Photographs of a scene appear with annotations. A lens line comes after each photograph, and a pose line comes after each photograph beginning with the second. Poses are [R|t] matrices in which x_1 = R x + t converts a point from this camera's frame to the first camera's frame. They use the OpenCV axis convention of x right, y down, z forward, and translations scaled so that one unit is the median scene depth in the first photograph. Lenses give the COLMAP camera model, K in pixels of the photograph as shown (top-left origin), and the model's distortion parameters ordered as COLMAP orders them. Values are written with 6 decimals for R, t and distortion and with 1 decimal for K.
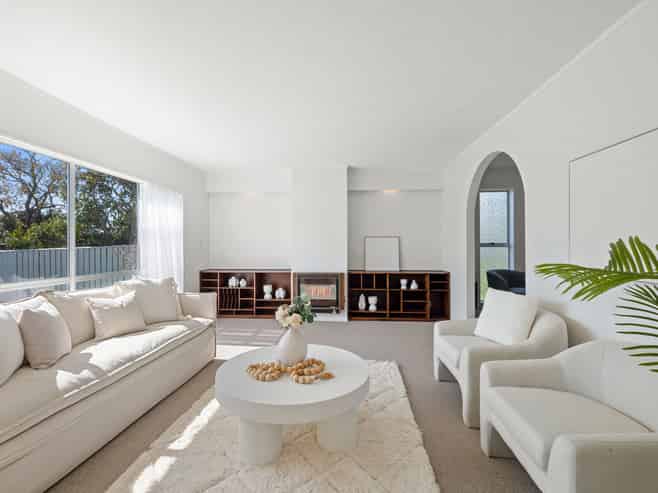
lens RADIAL K [[317.7, 0, 329.0], [0, 317.7, 246.5], [0, 0, 1]] dist [0.001705, 0.000089]
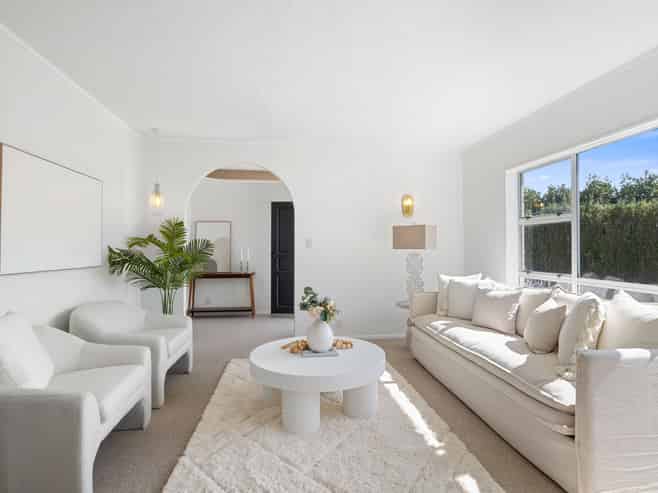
lens RADIAL K [[358.8, 0, 329.0], [0, 358.8, 246.5], [0, 0, 1]] dist [-0.004226, -0.000794]
pose [[-0.982600, -0.002633, -0.185715, 0.084957], [-0.001789, 0.999987, -0.004715, 0.015688], [0.185725, -0.004301, -0.982592, 2.237989]]
